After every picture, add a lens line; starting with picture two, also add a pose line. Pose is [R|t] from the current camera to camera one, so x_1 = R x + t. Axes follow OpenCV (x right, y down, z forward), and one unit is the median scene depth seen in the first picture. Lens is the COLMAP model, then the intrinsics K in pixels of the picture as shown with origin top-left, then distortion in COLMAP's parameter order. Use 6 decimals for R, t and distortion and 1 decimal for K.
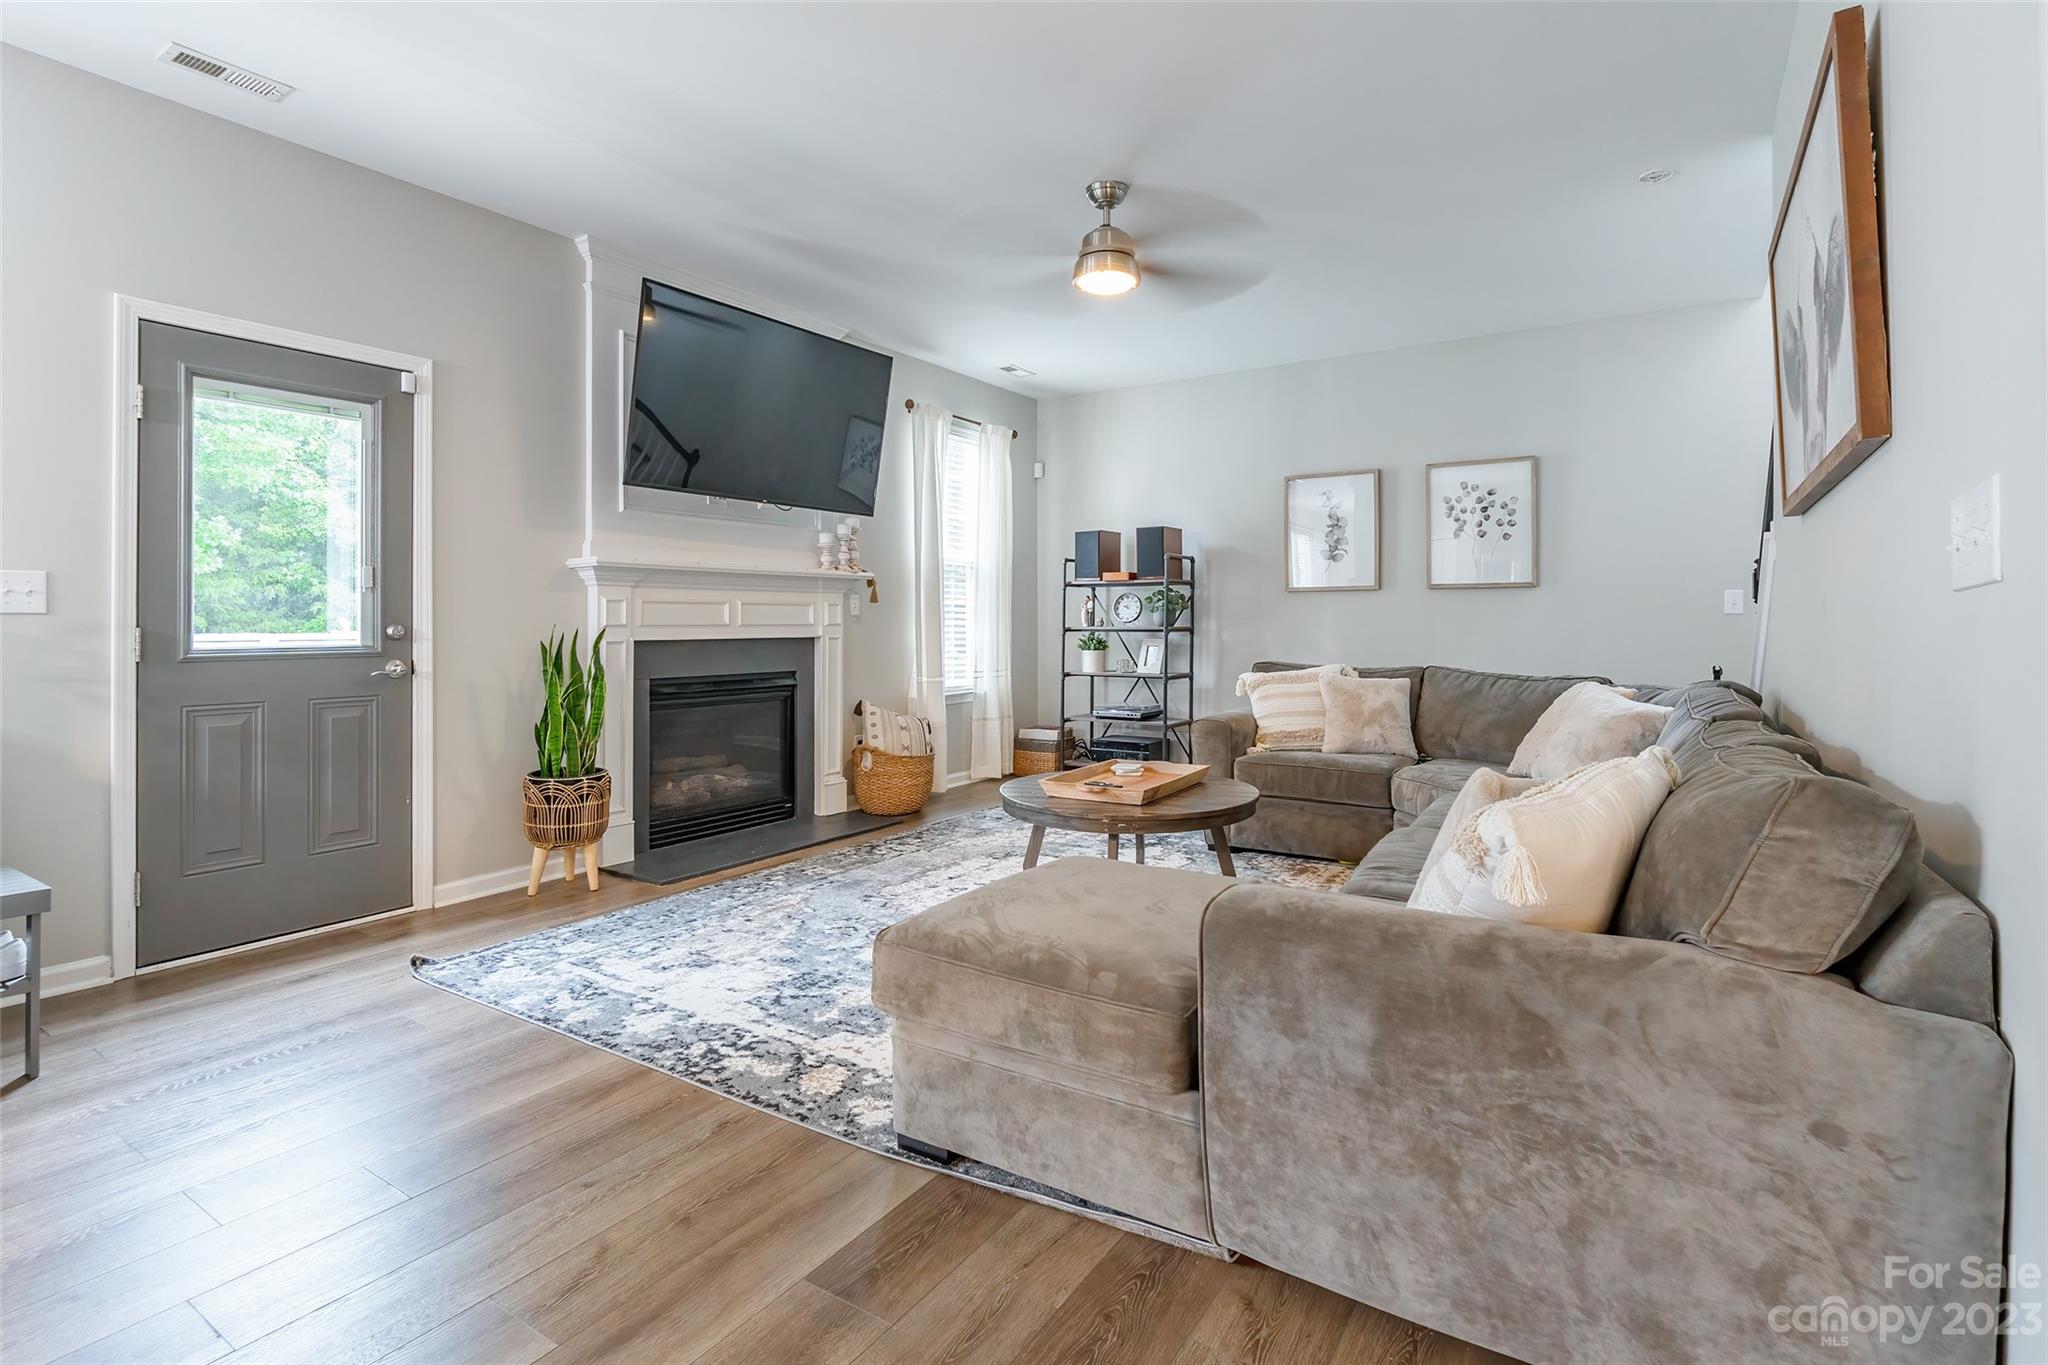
lens RADIAL K [[1012.6, 0, 1031.6], [0, 1012.6, 603.0], [0, 0, 1]] dist [-0.009836, 0.000532]
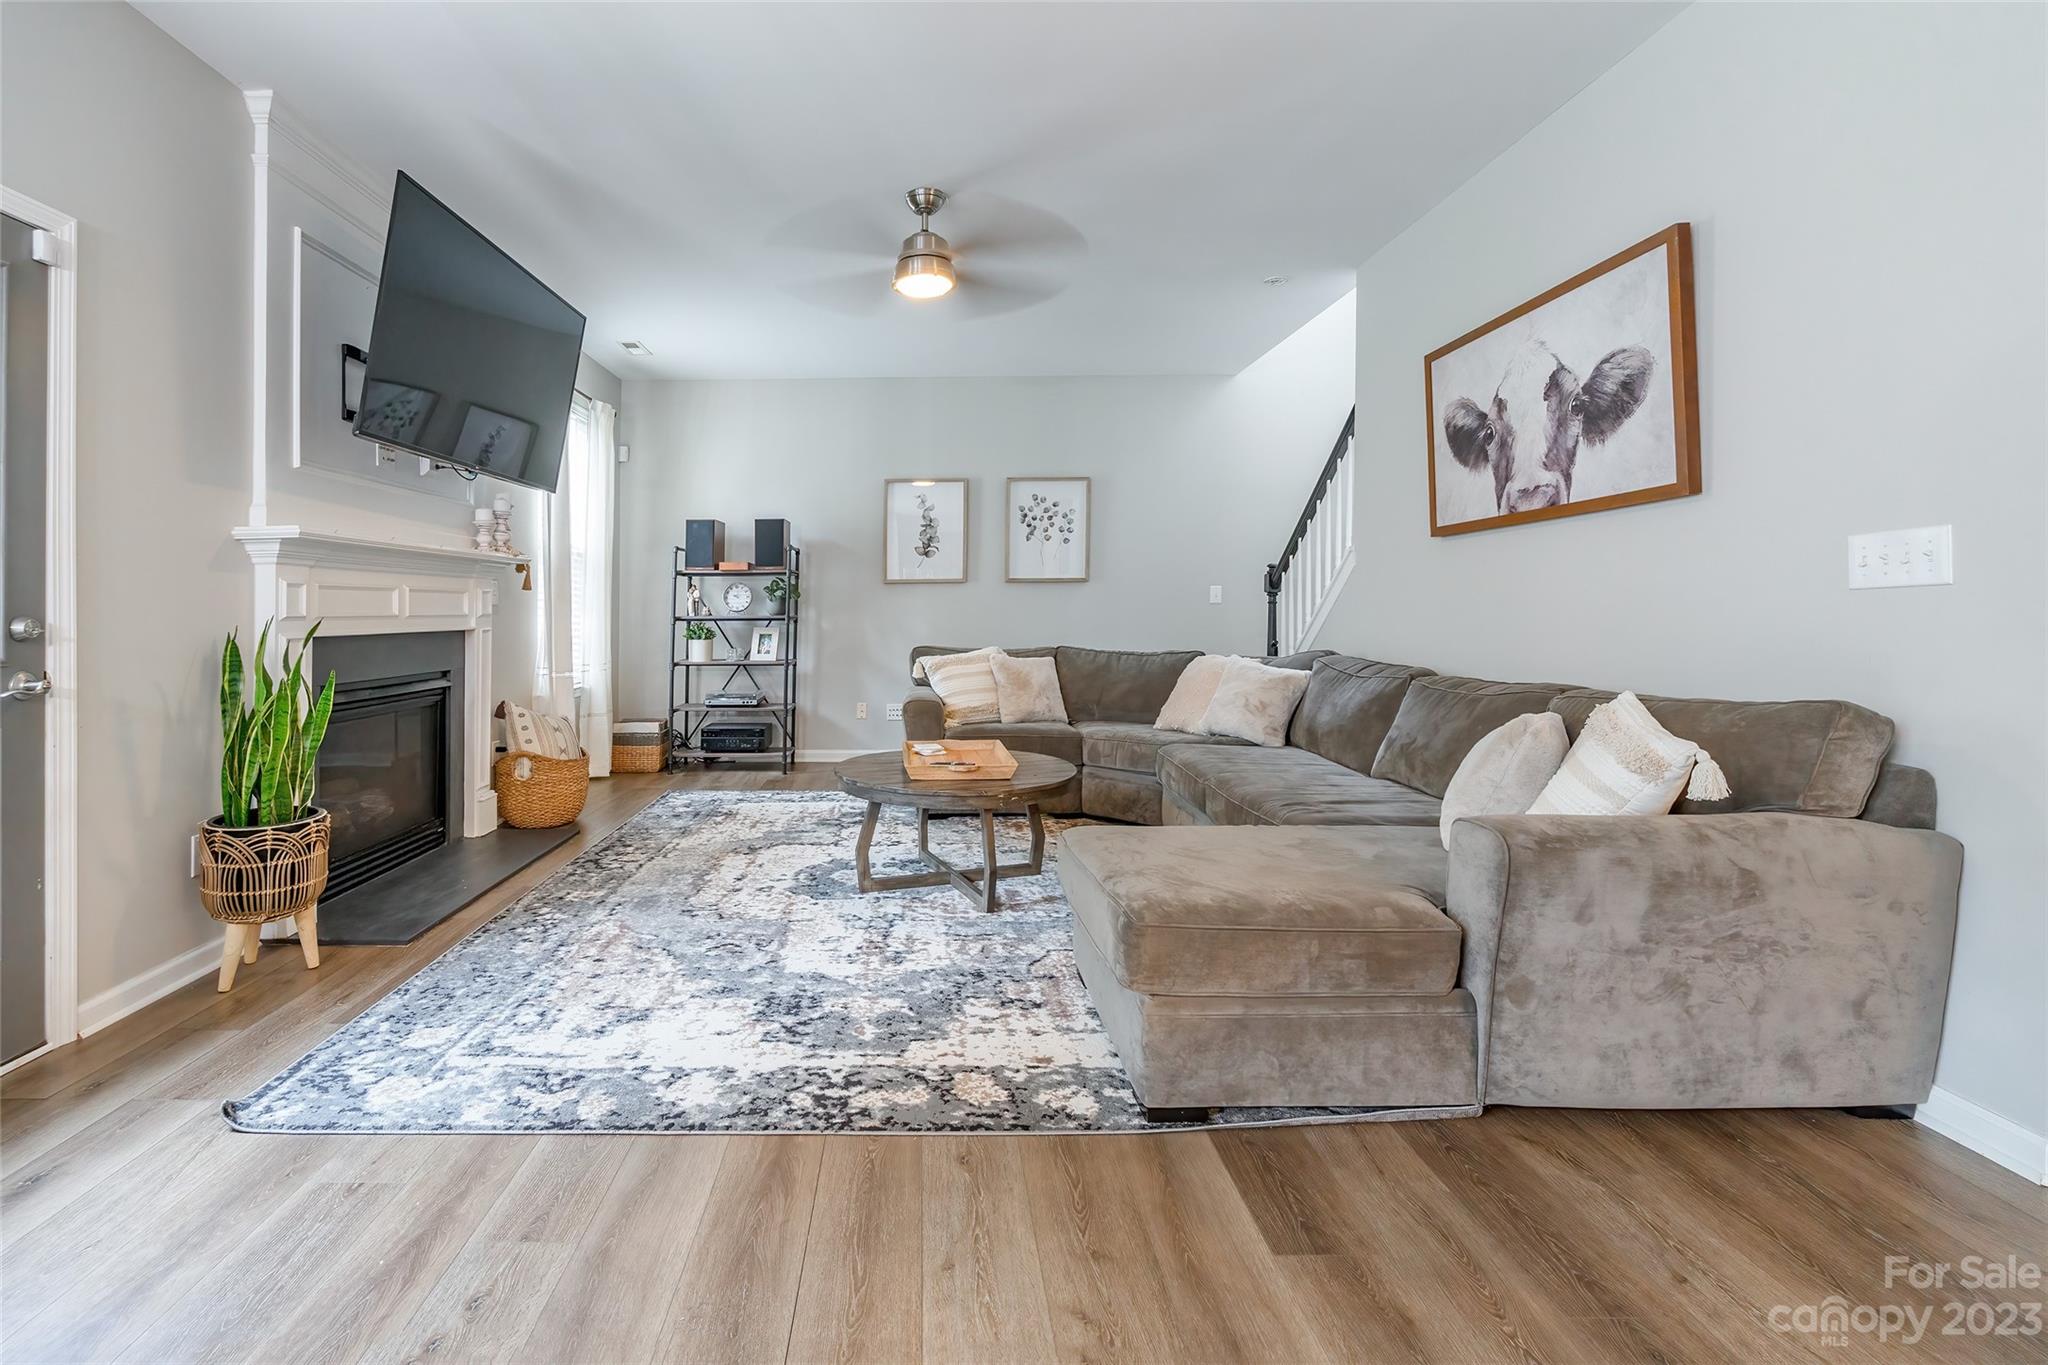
lens RADIAL K [[942.2, 0, 932.0], [0, 942.2, 606.9], [0, 0, 1]] dist [-0.011342, 0.001159]
pose [[0.842213, -0.001510, 0.539142, -0.450964], [-0.006198, 0.999903, 0.012481, 0.002895], [-0.539109, -0.013853, 0.842122, 0.174973]]
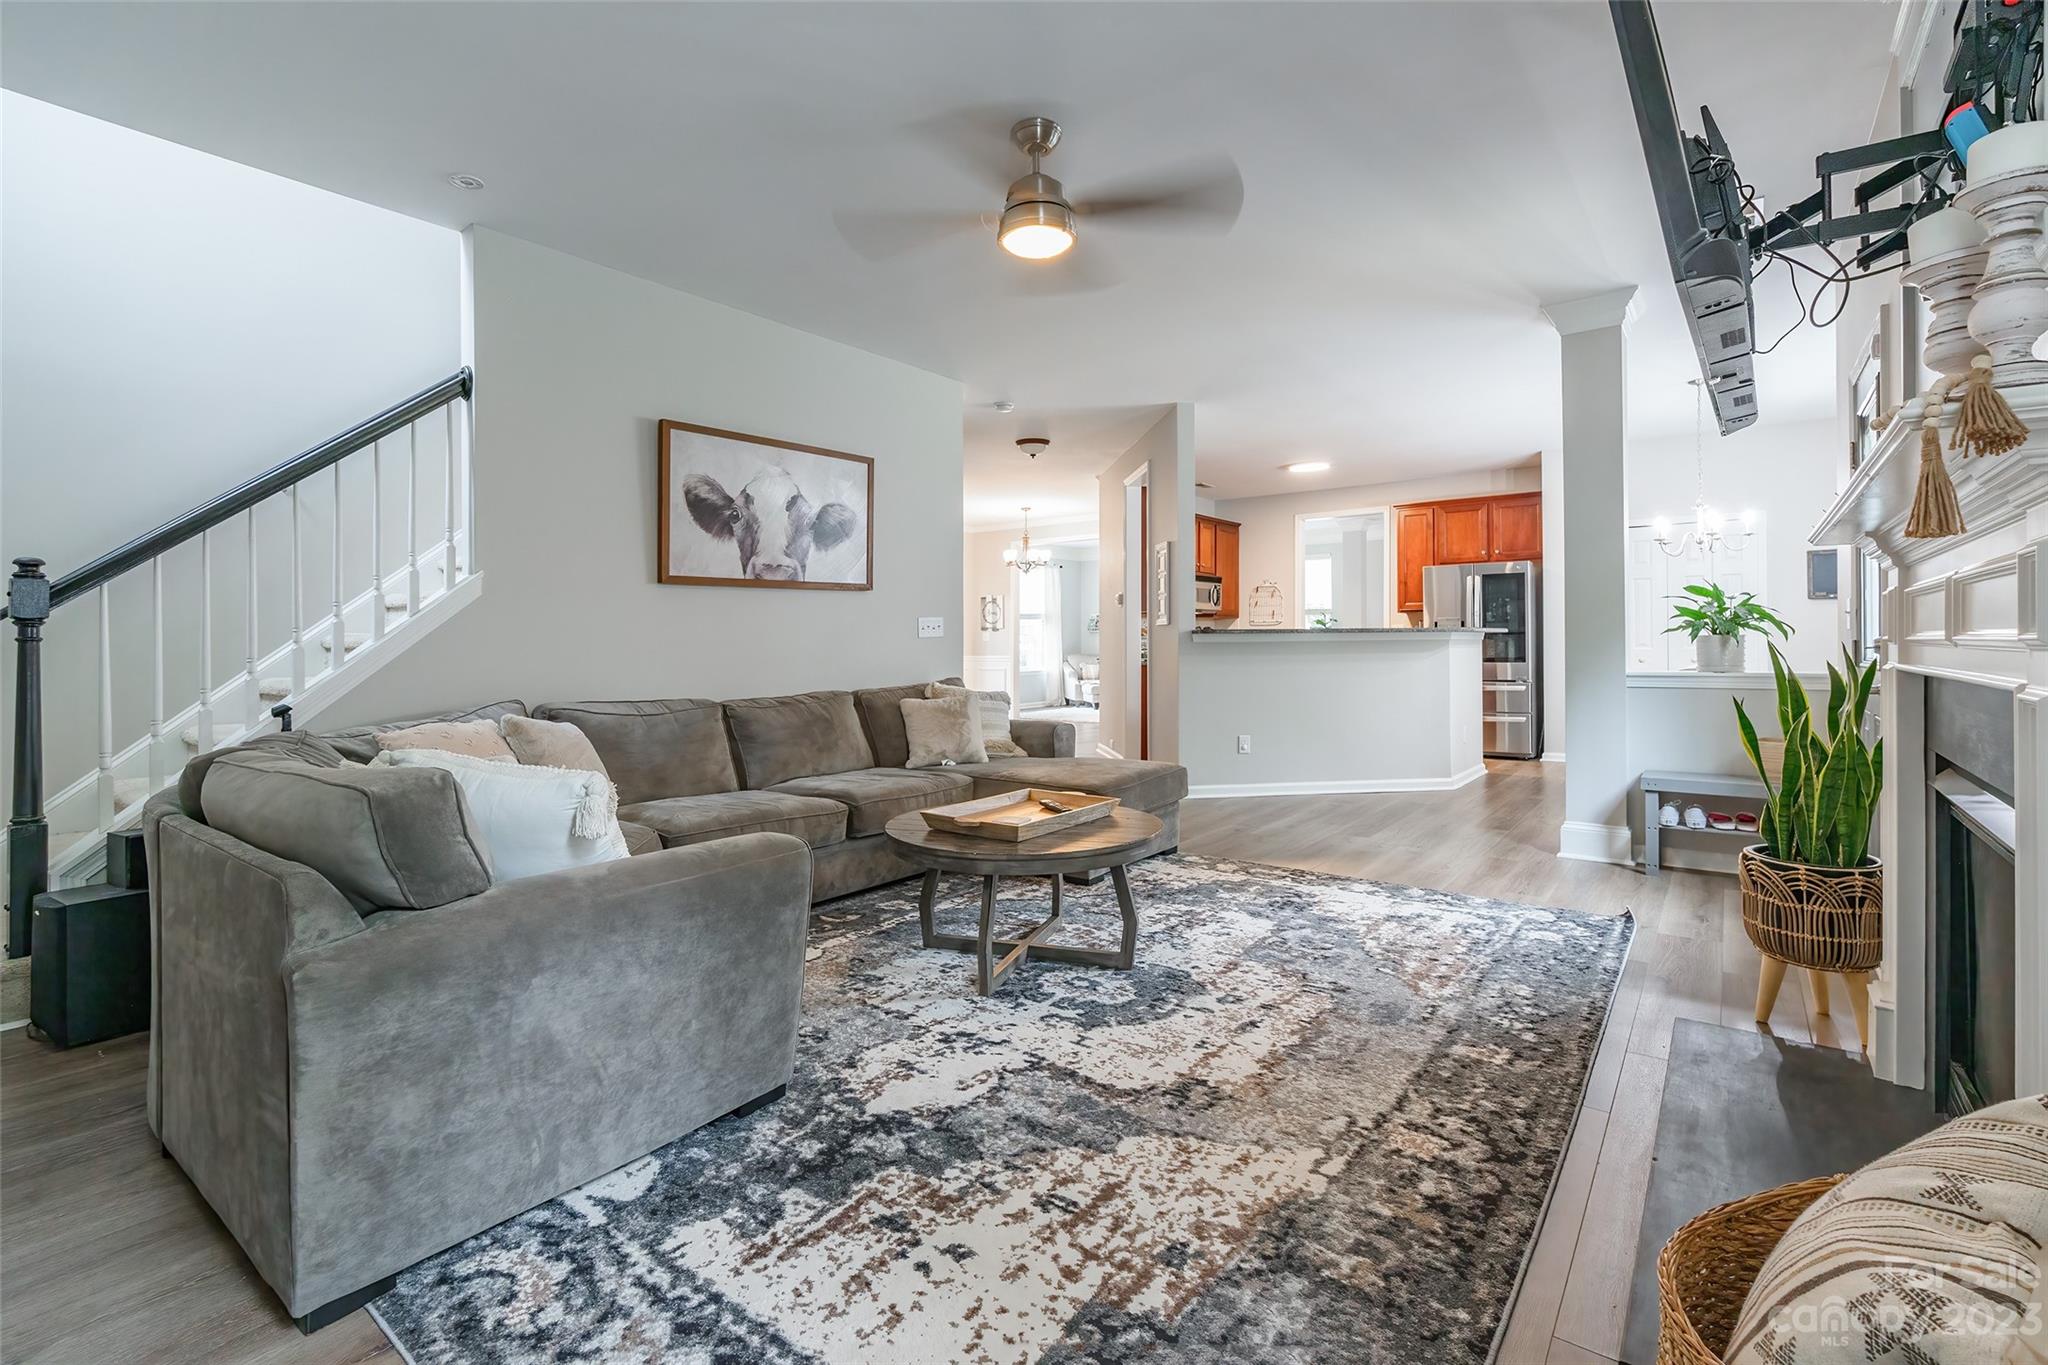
lens RADIAL K [[942.2, 0, 1027.6], [0, 942.2, 671.2], [0, 0, 1]] dist [-0.011342, 0.001159]
pose [[-0.996140, 0.010438, 0.087160, 0.013078], [0.011338, 0.999887, 0.009838, 0.035740], [-0.087048, 0.010788, -0.996146, 1.811489]]
